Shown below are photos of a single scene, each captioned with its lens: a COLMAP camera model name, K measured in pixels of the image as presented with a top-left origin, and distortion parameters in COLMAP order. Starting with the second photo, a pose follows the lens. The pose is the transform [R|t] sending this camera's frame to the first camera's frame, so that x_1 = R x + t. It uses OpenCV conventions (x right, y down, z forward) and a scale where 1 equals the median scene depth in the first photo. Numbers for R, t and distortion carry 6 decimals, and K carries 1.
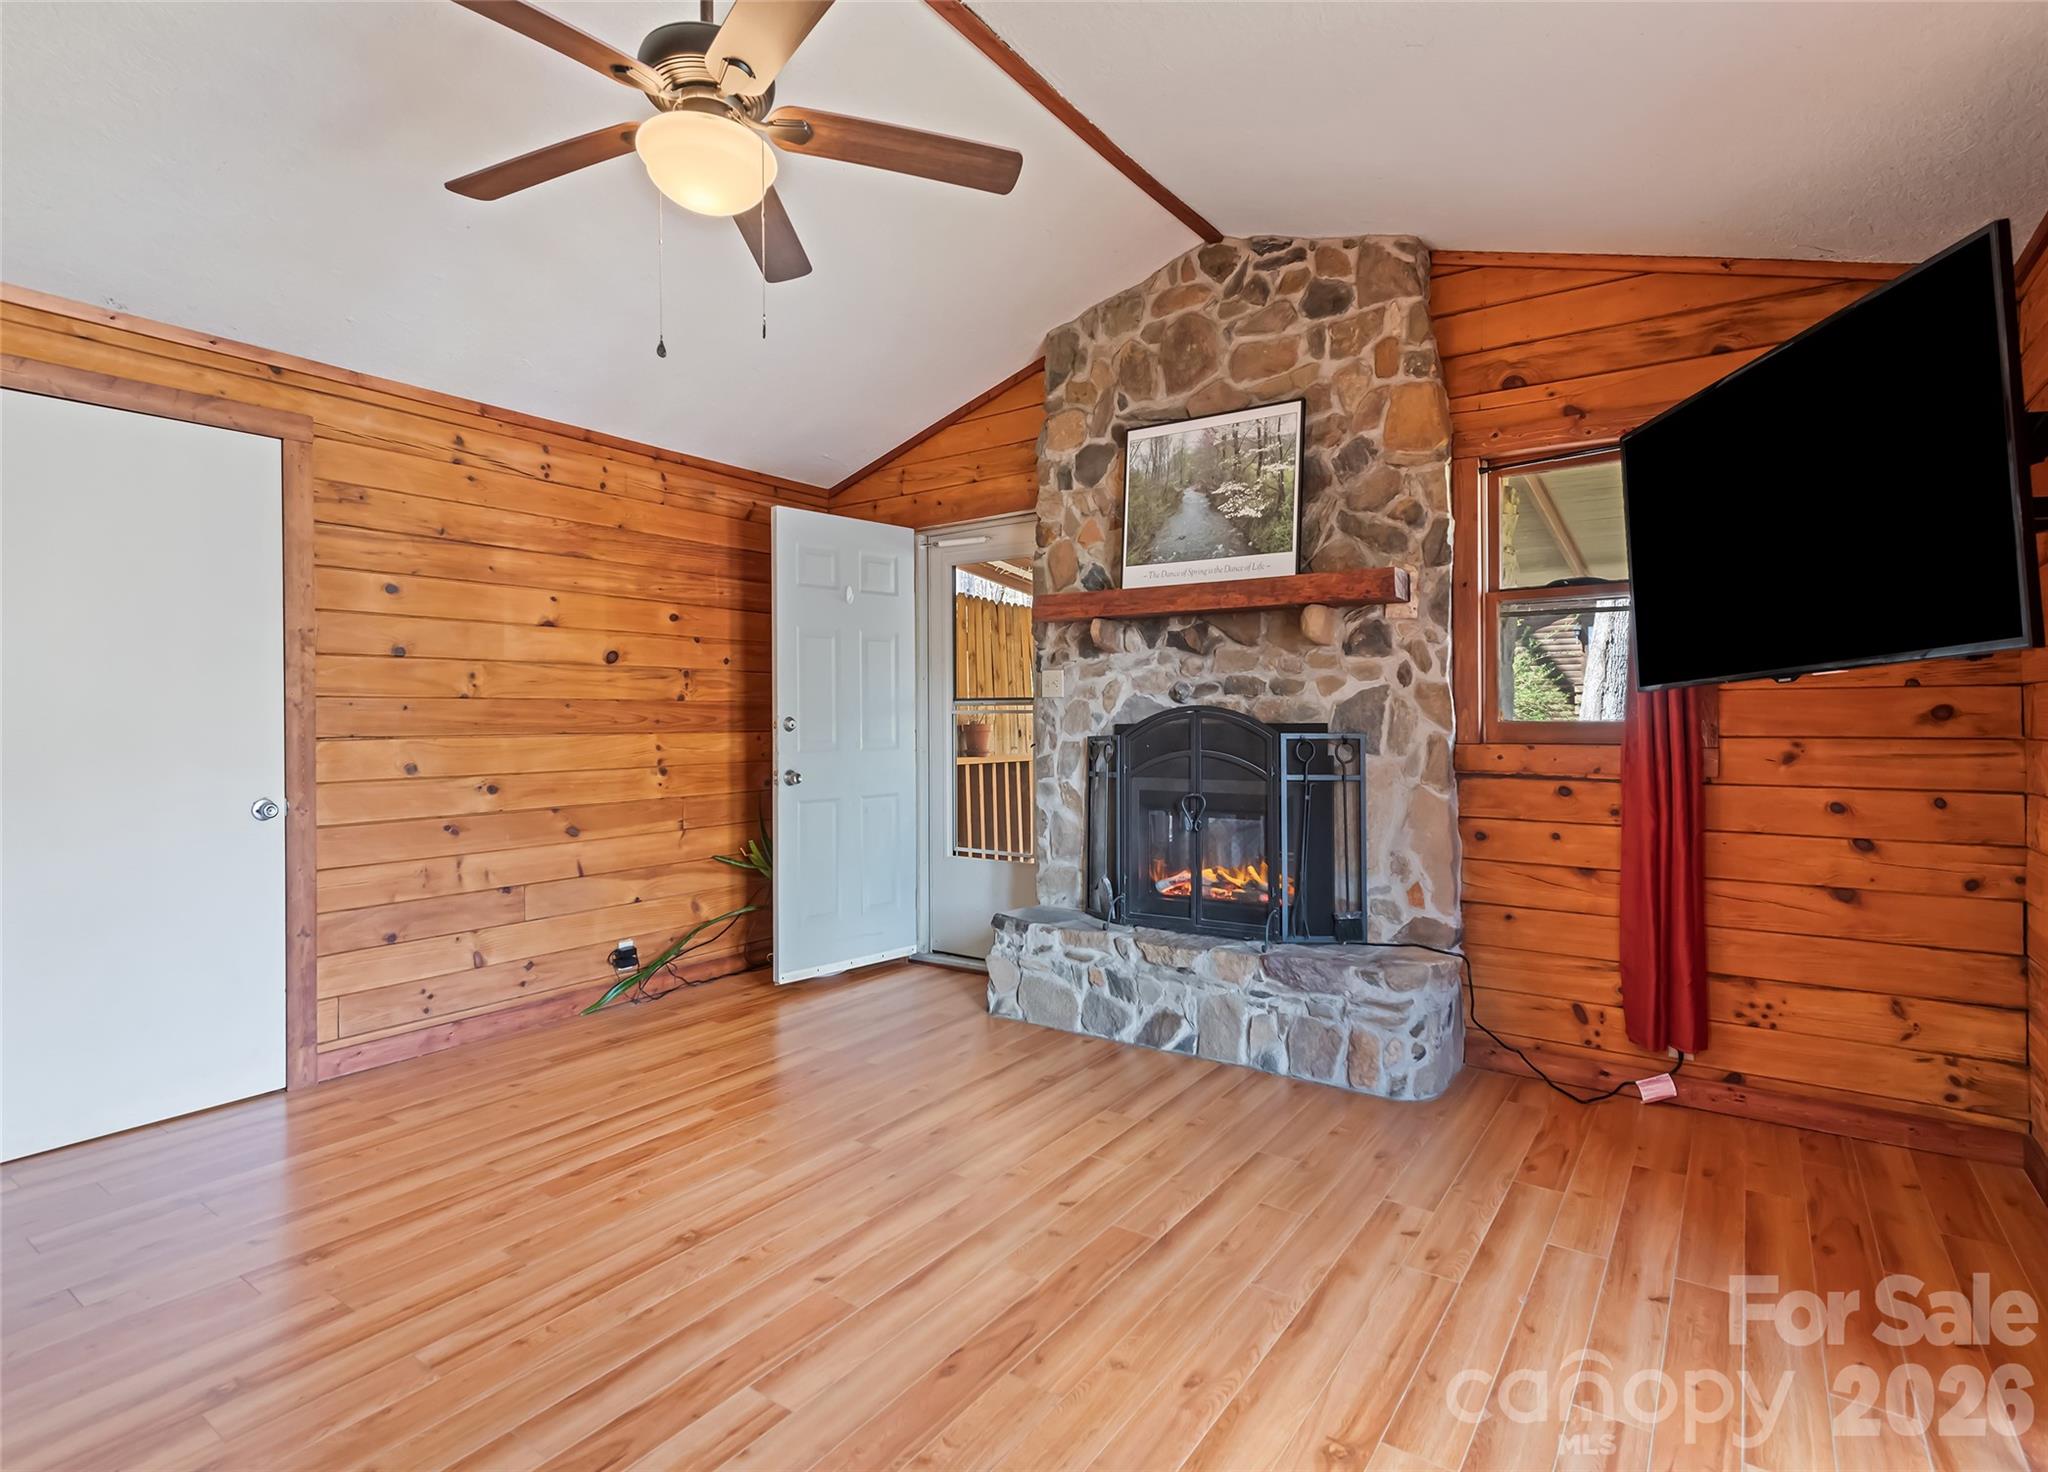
lens RADIAL K [[990.8, 0, 1029.9], [0, 990.8, 722.9], [0, 0, 1]] dist [0.012682, -0.000512]
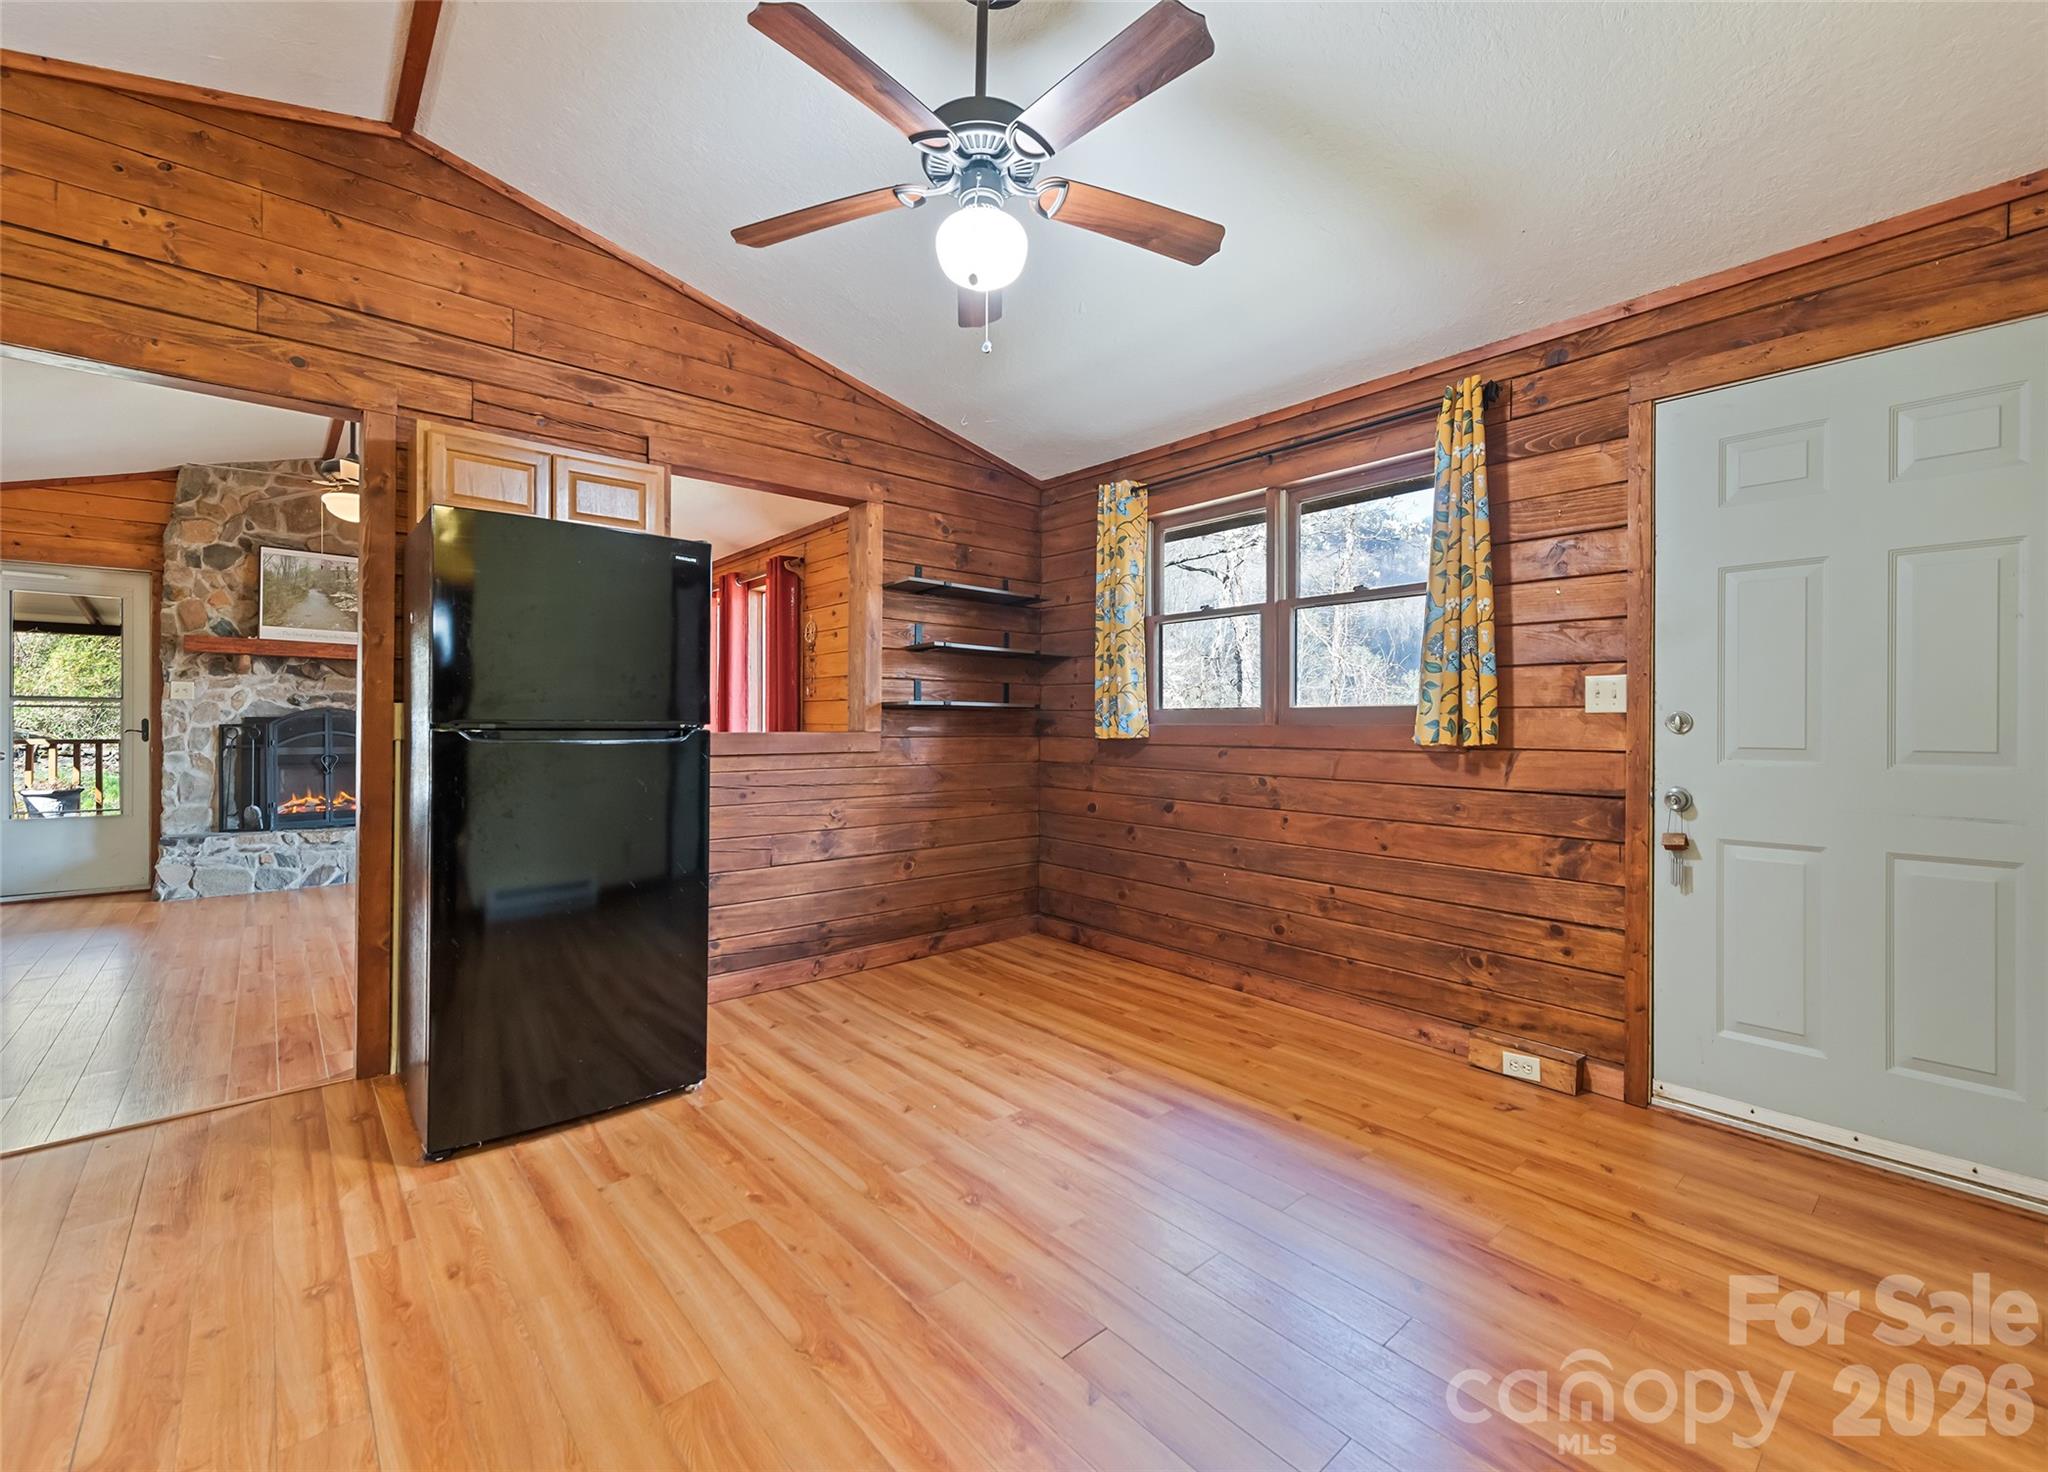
lens RADIAL K [[842.7, 0, 1020.5], [0, 842.7, 725.6], [0, 0, 1]] dist [0.004239, -0.001778]
pose [[0.247947, 0.001683, 0.968772, -1.069878], [-0.005002, 0.999987, -0.000457, 0.011053], [-0.968761, -0.004732, 0.247952, -0.688535]]
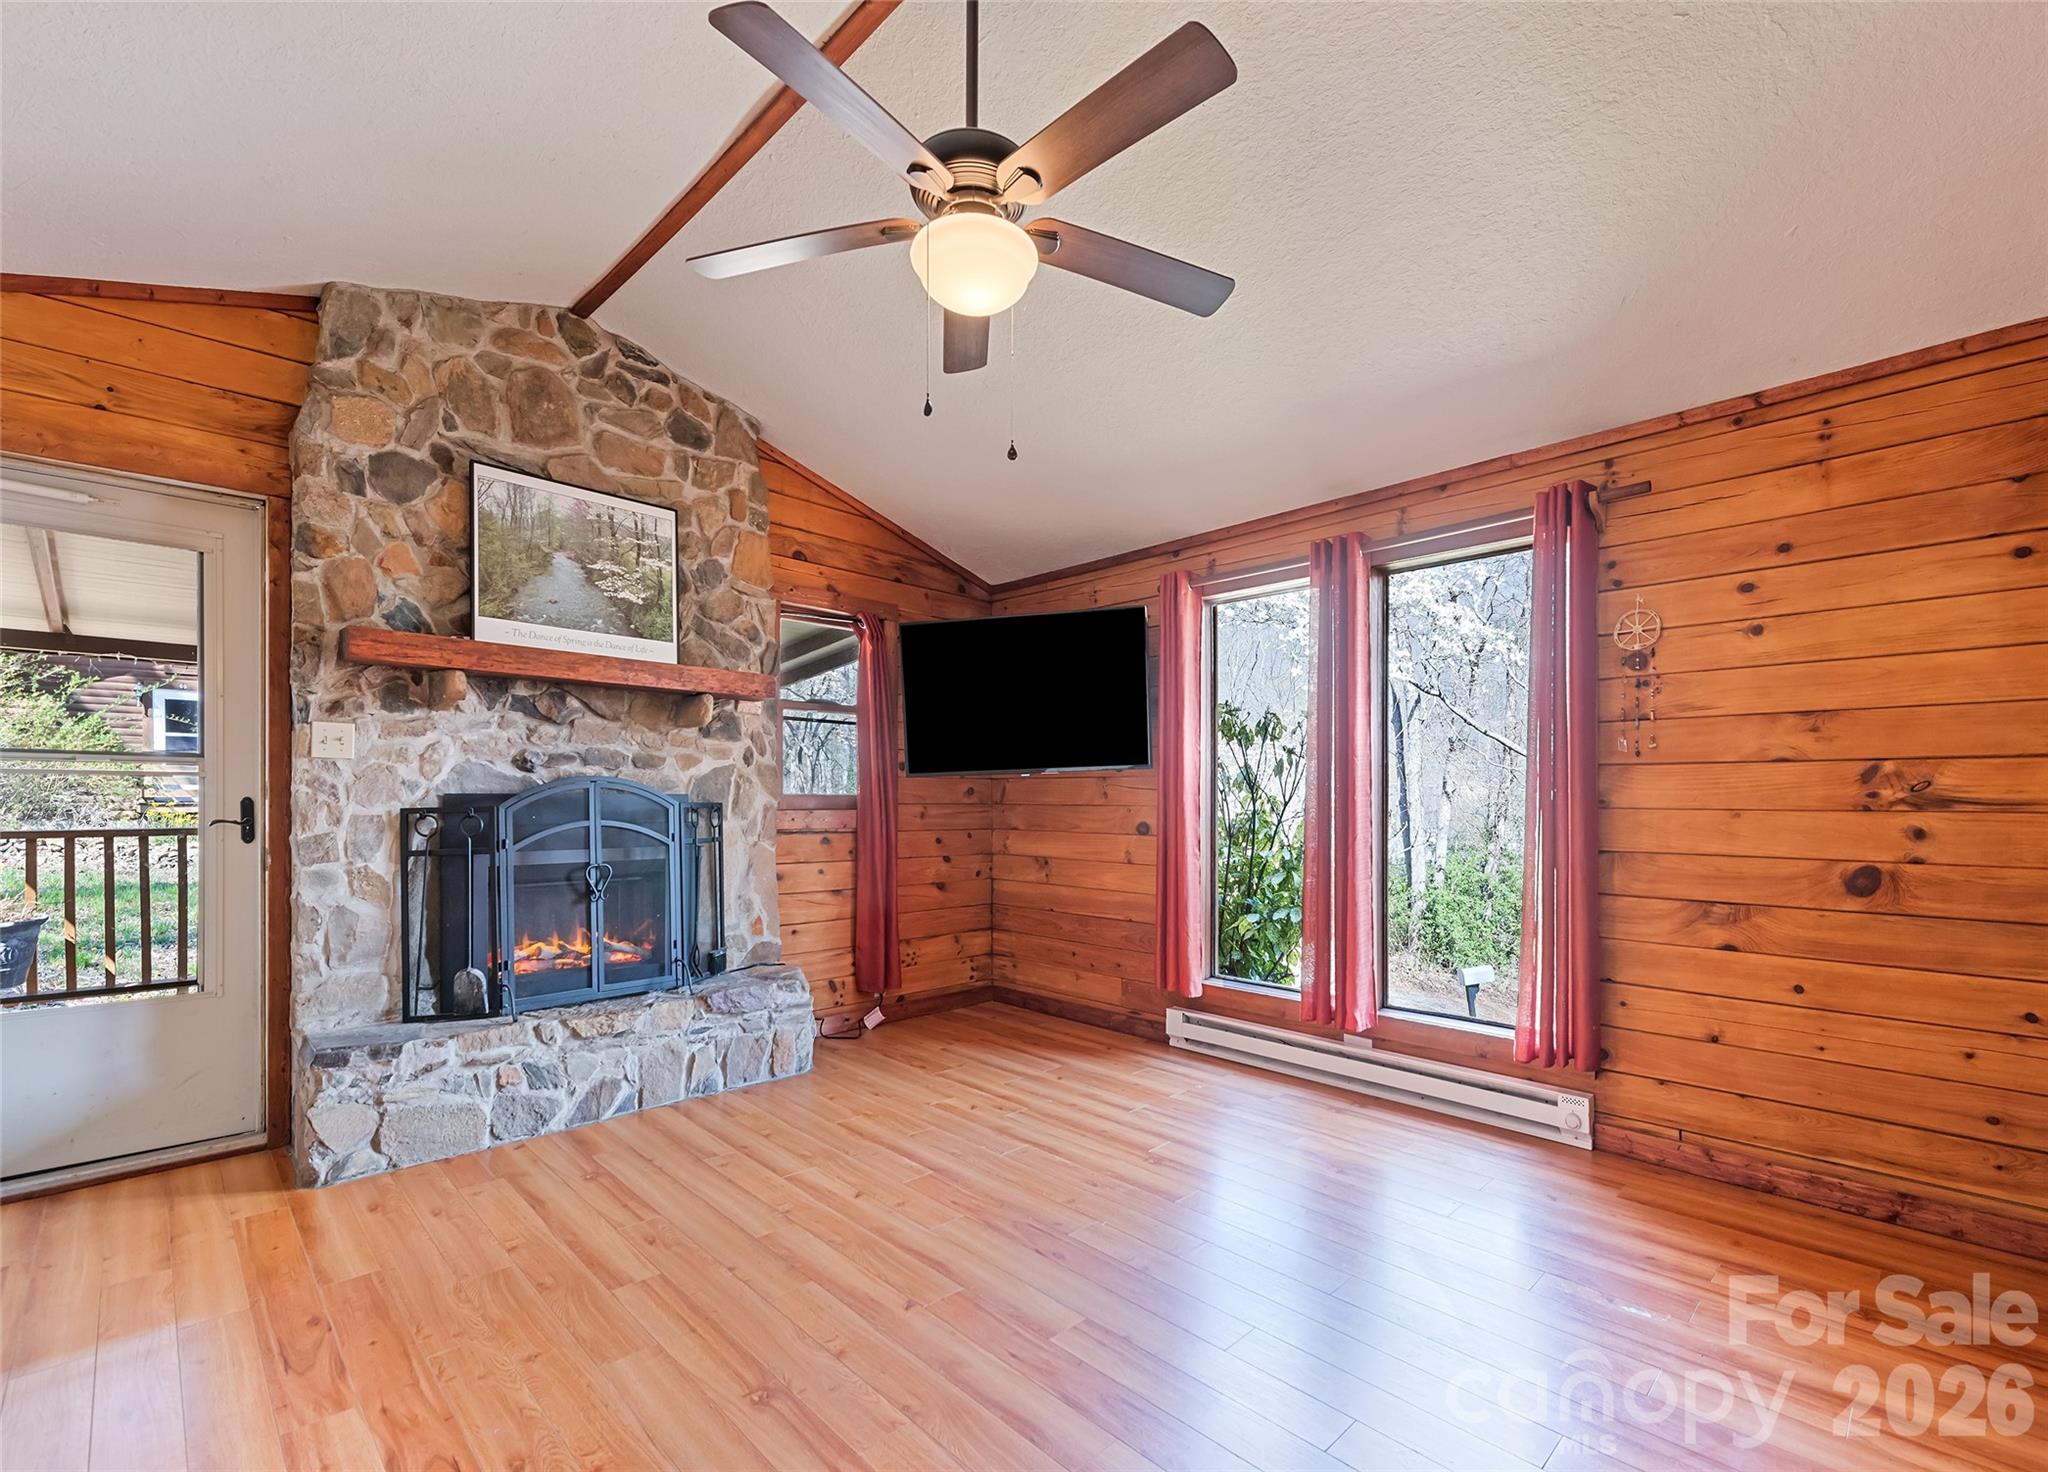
lens RADIAL K [[876.9, 0, 1051.4], [0, 876.9, 803.8], [0, 0, 1]] dist [-0.000605, -0.001182]
pose [[0.184916, -0.003632, 0.982748, -0.620077], [-0.004302, 0.999981, 0.004505, 0.004795], [-0.982745, -0.005061, 0.184897, 0.375743]]
